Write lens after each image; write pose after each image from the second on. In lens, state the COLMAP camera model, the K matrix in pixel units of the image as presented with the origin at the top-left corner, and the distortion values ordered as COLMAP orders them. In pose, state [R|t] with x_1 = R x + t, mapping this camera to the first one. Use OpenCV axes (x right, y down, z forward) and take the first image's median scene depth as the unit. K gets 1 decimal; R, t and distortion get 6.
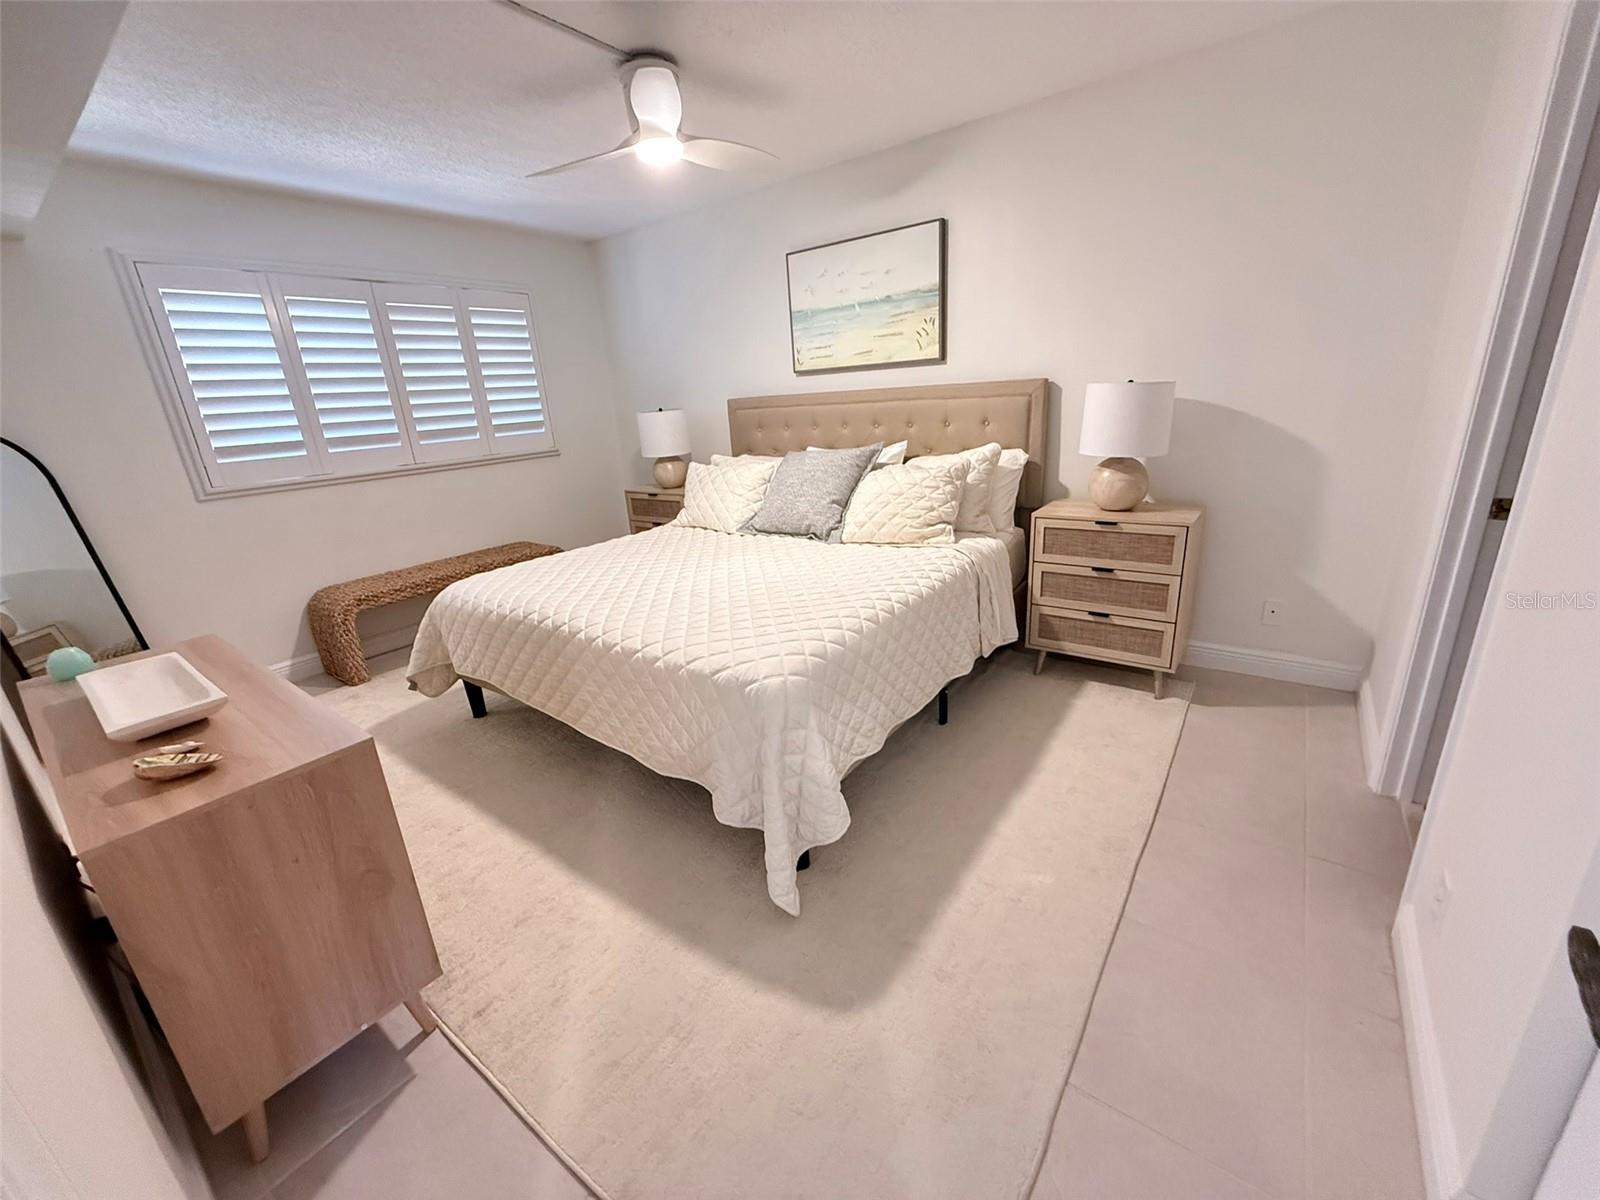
lens RADIAL K [[639.1, 0, 800.0], [0, 639.1, 600.0], [0, 0, 1]] dist [-0.000593, 0.000007]
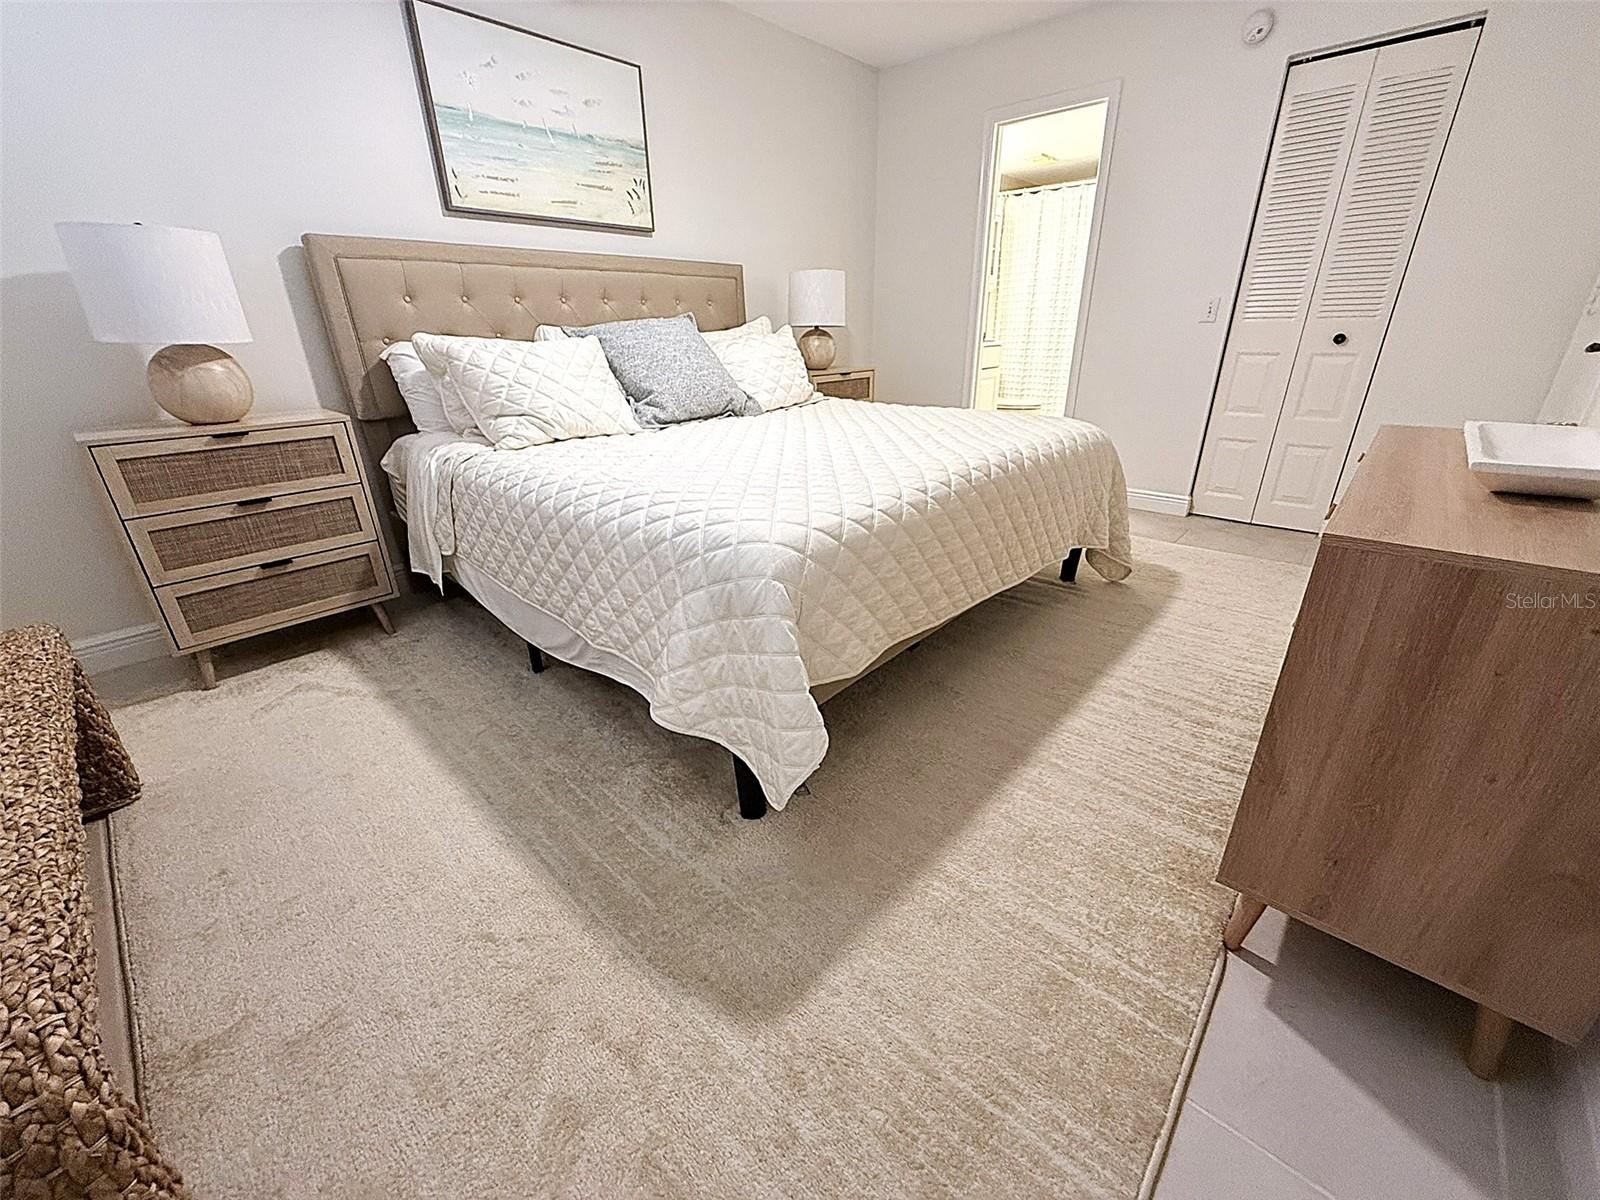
lens RADIAL K [[639.1, 0, 800.0], [0, 639.1, 600.0], [0, 0, 1]] dist [-0.000593, 0.000007]
pose [[0.105042, -0.328753, 0.938556, -0.799050], [0.317286, 0.905532, 0.281675, -0.078087], [-0.942494, 0.268203, 0.199427, 0.735086]]
